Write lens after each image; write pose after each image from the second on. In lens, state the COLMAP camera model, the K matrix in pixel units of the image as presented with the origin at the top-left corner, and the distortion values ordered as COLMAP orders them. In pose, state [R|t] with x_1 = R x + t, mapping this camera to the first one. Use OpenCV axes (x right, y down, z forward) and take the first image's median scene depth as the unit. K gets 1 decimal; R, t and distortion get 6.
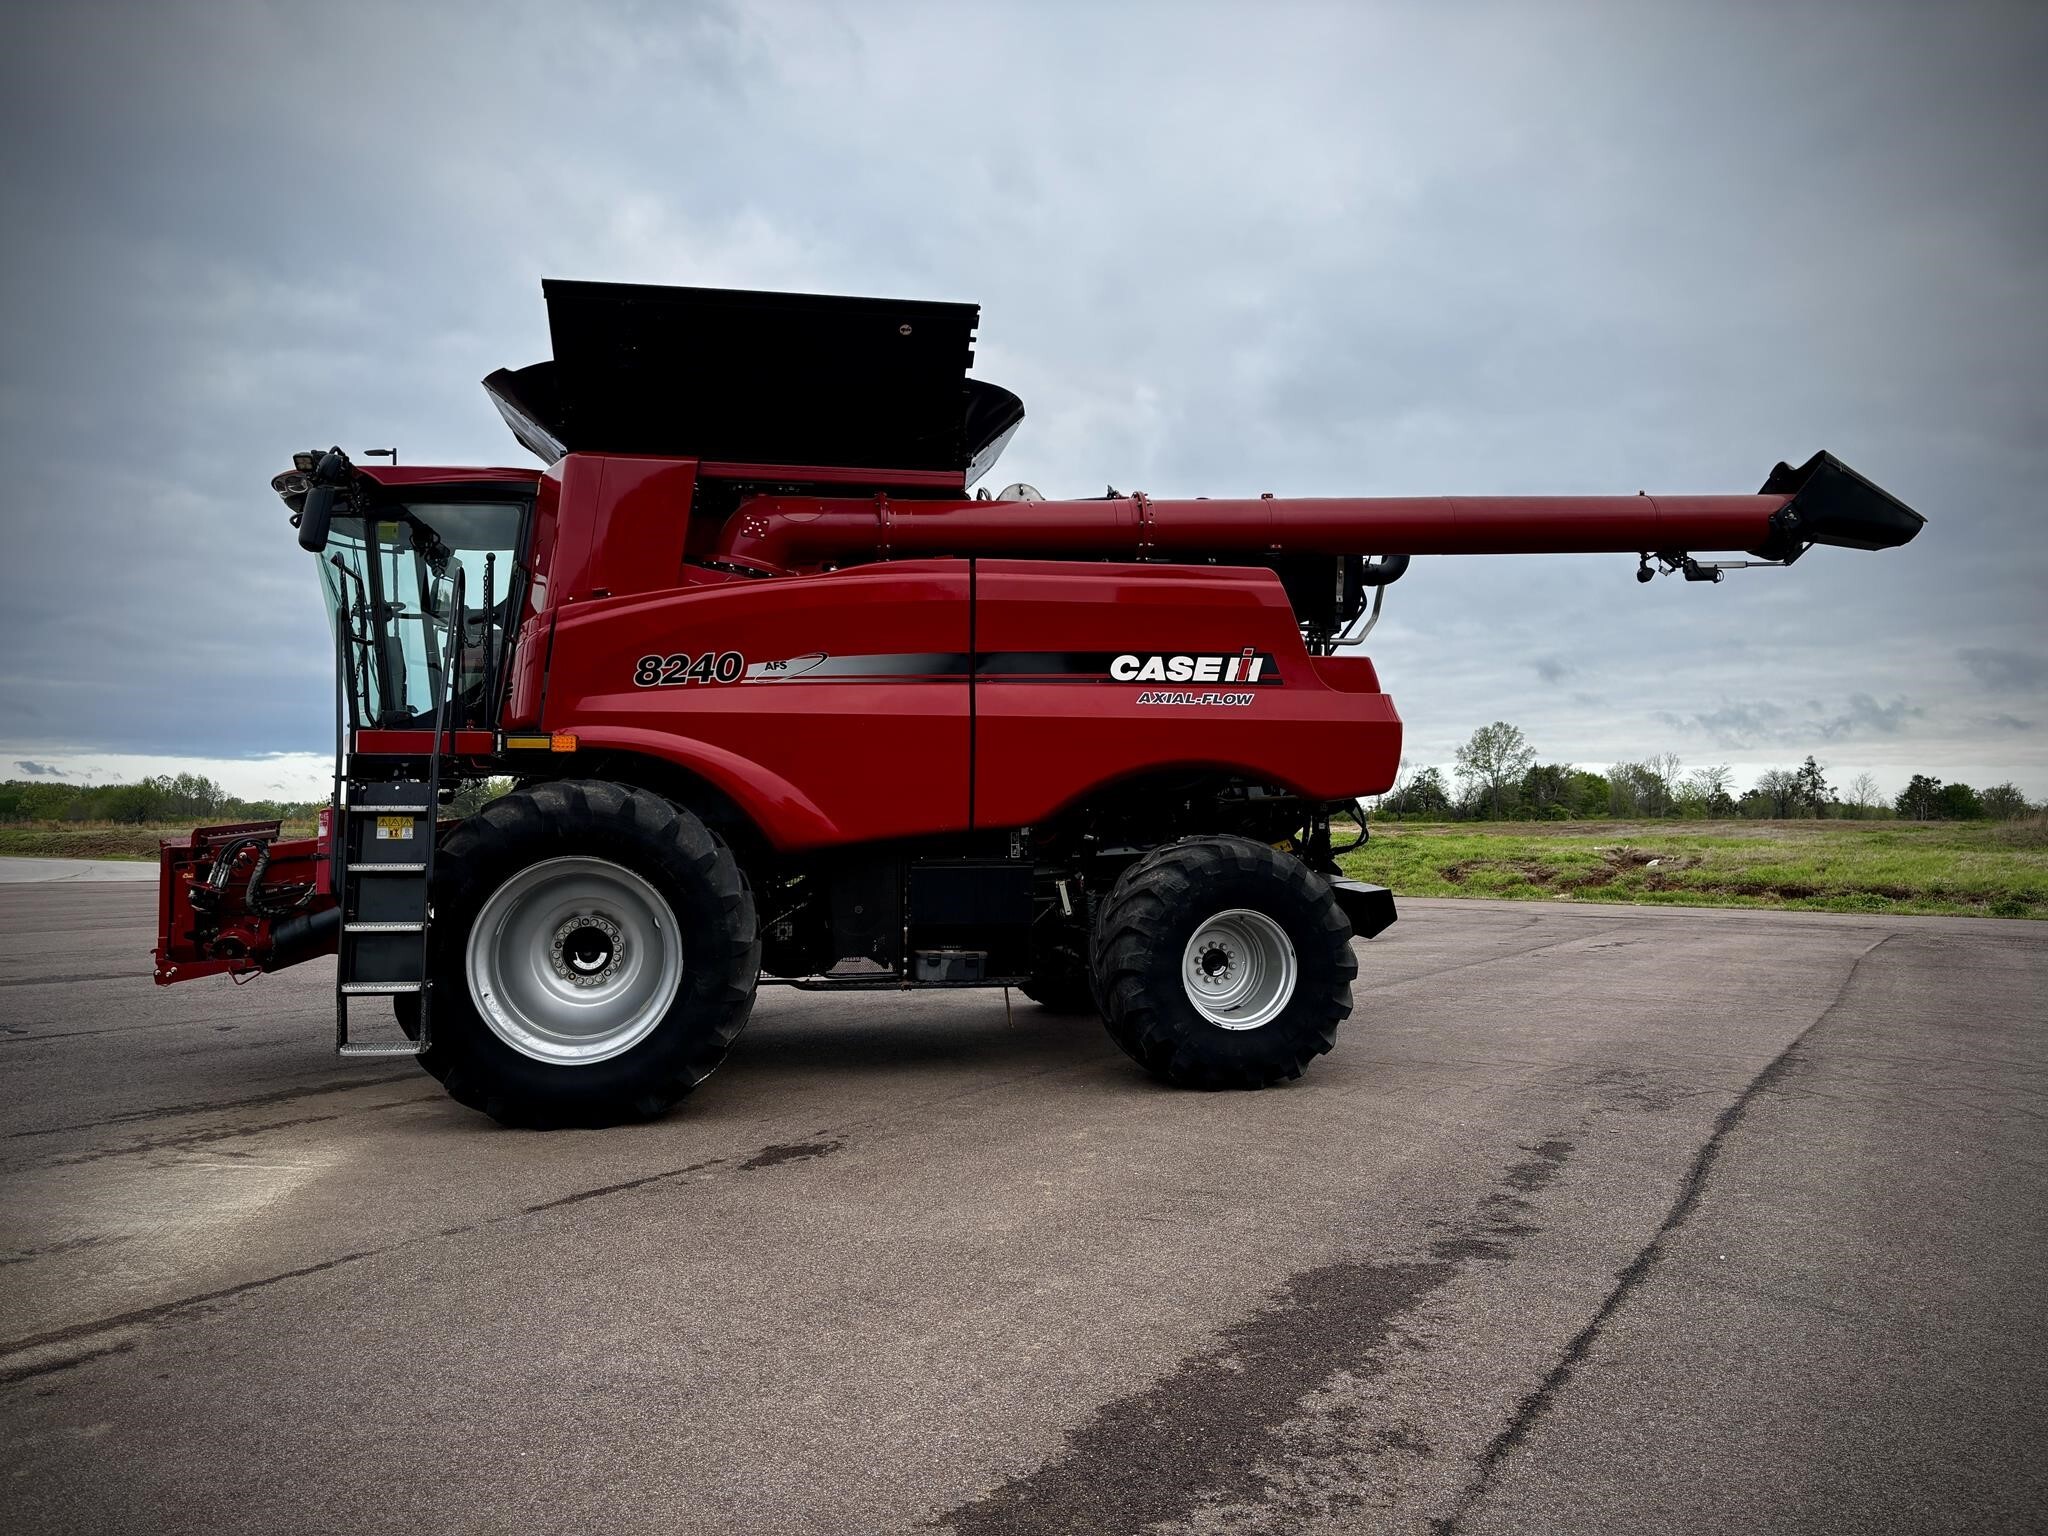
lens RADIAL K [[1542.0, 0, 1024.0], [0, 1542.0, 768.0], [0, 0, 1]] dist [0.035408, -0.000208]
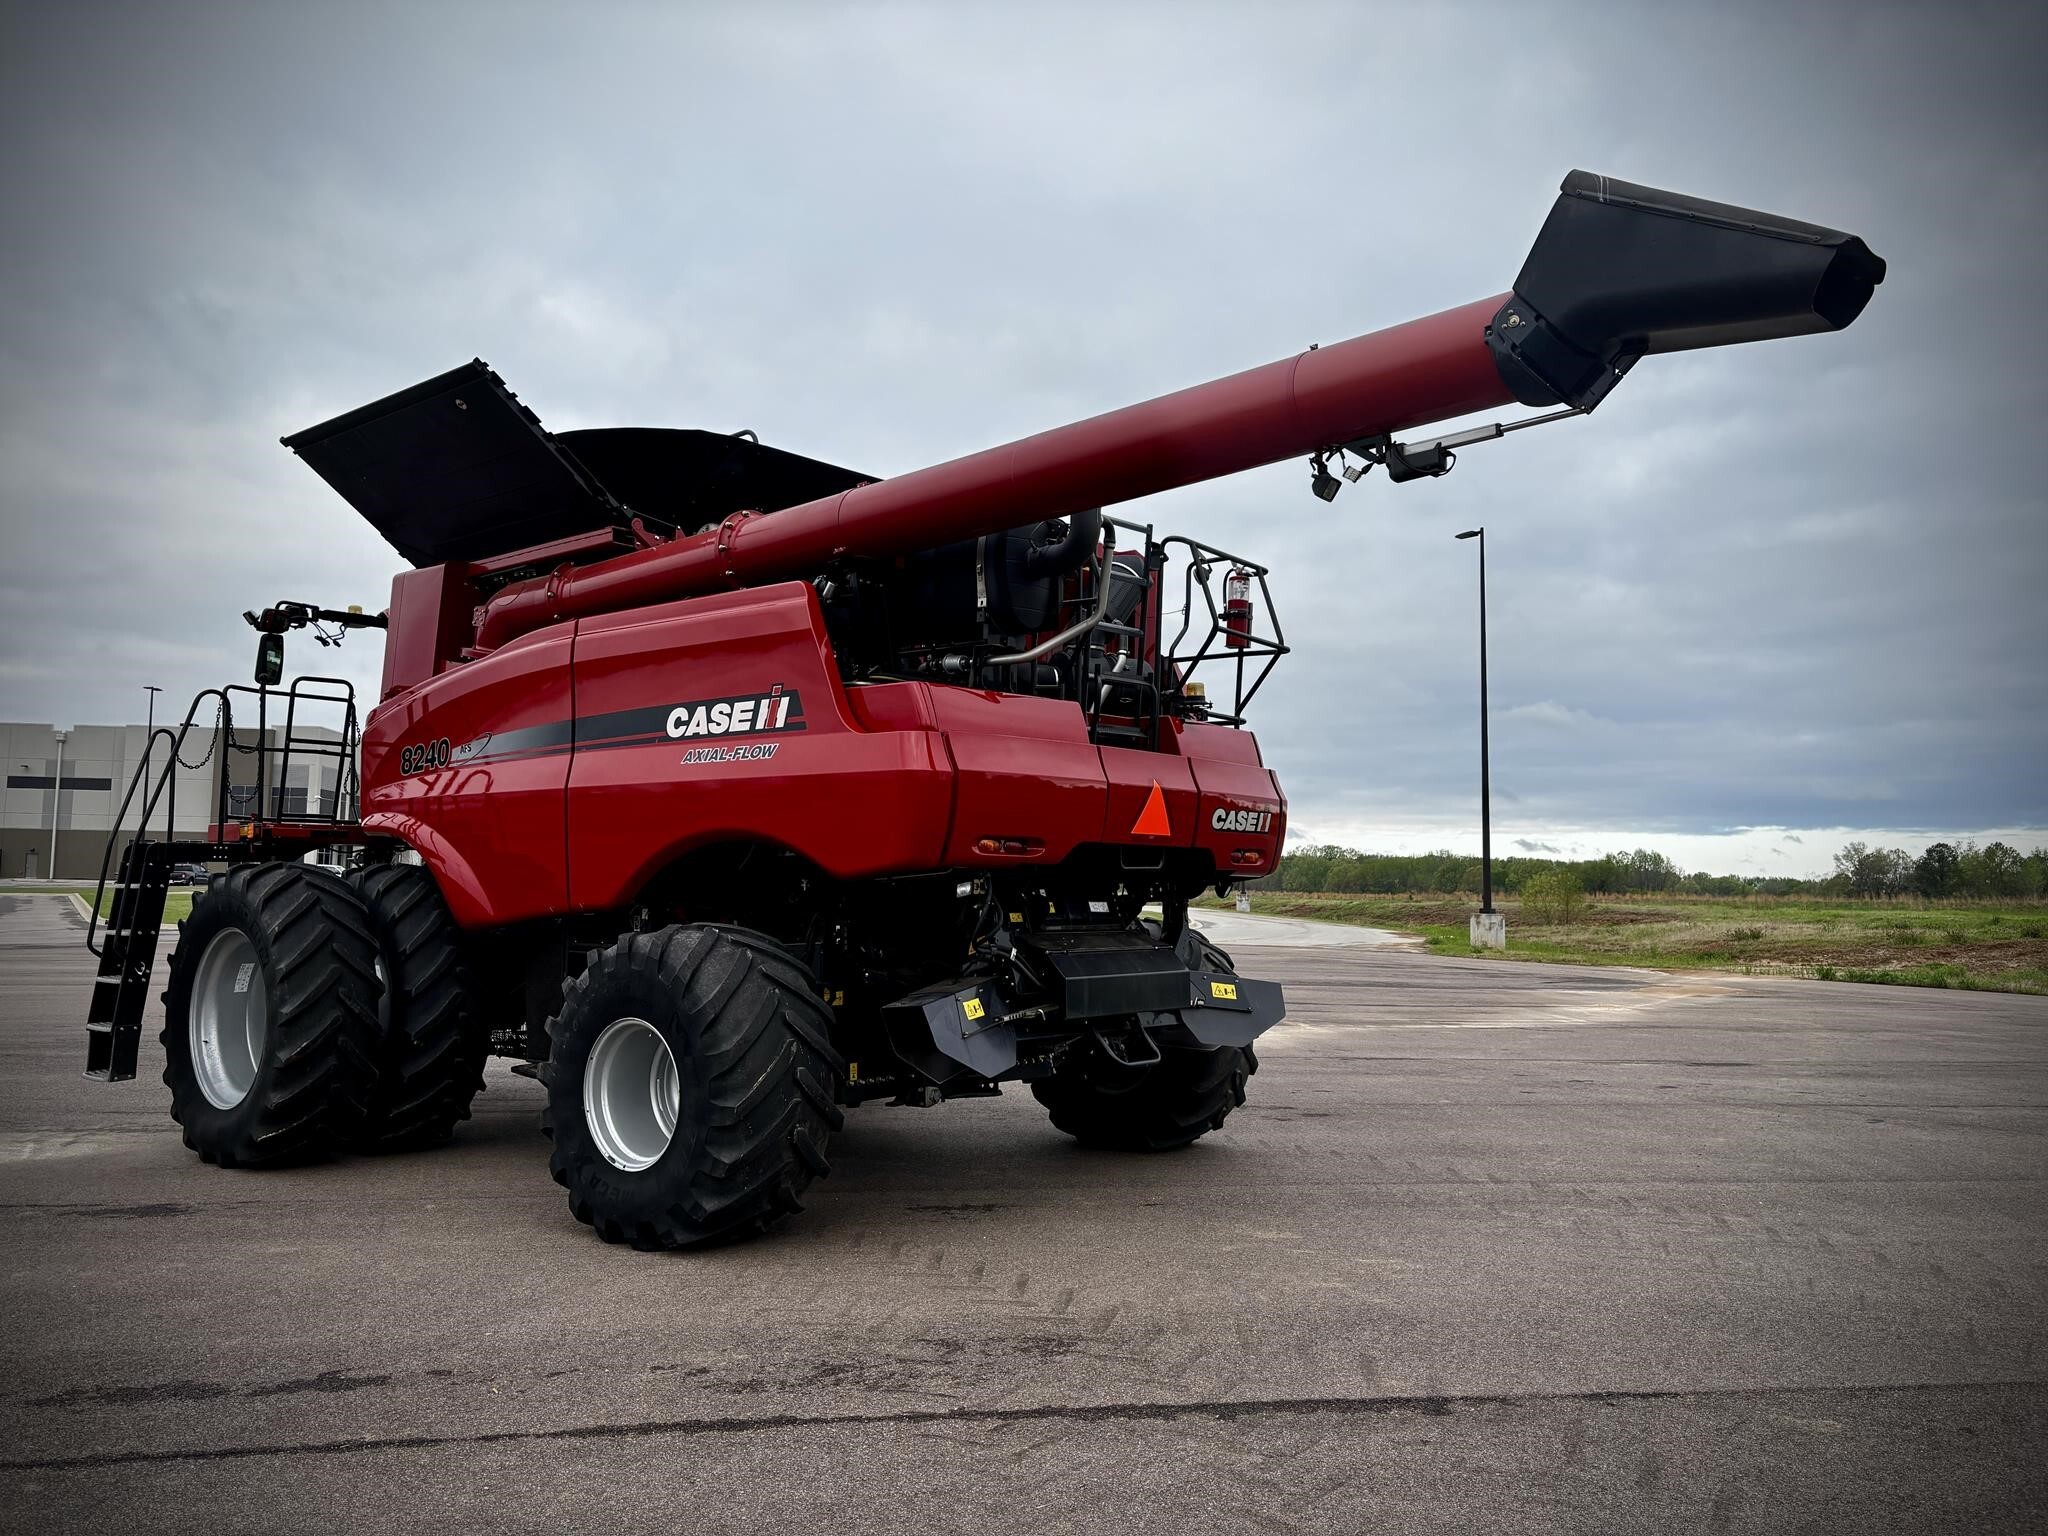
lens RADIAL K [[1542.0, 0, 1024.0], [0, 1542.0, 768.0], [0, 0, 1]] dist [0.035408, -0.000208]
pose [[0.634112, -0.052903, -0.771429, 0.838182], [0.015957, 0.998340, -0.055347, 0.010206], [0.773077, 0.022787, 0.633903, 0.603563]]
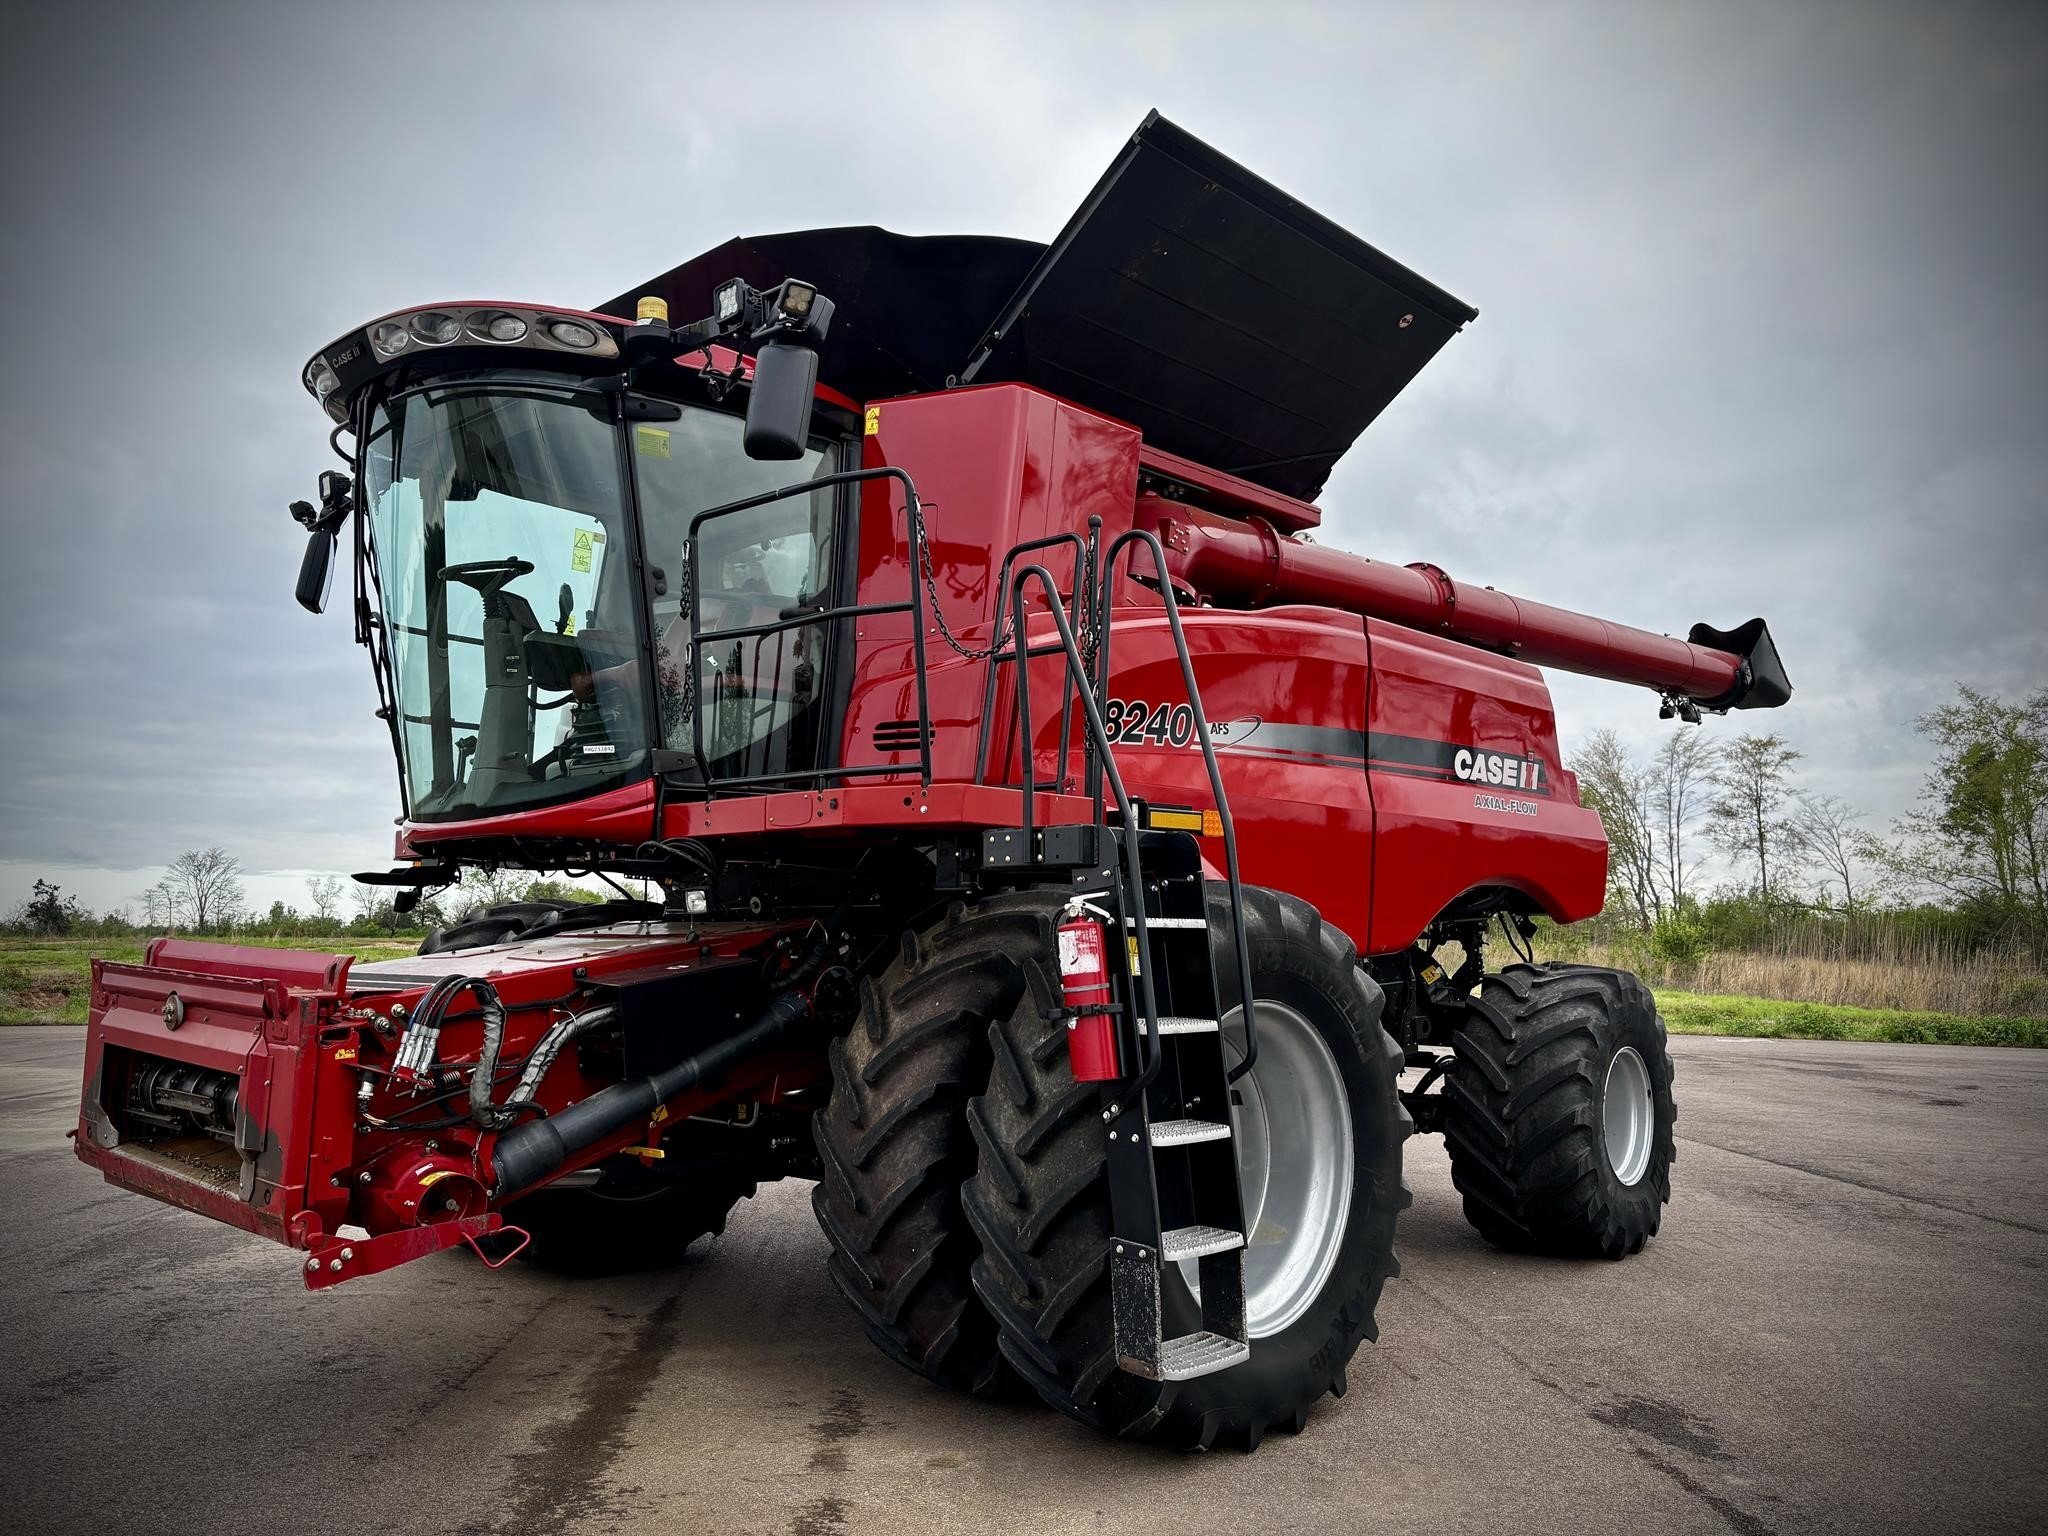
lens RADIAL K [[1542.0, 0, 1024.0], [0, 1542.0, 768.0], [0, 0, 1]] dist [0.035408, -0.000208]
pose [[0.803557, 0.067829, 0.591350, -0.634797], [-0.023622, 0.996337, -0.082184, 0.013353], [-0.594759, 0.052071, 0.802216, 0.452701]]
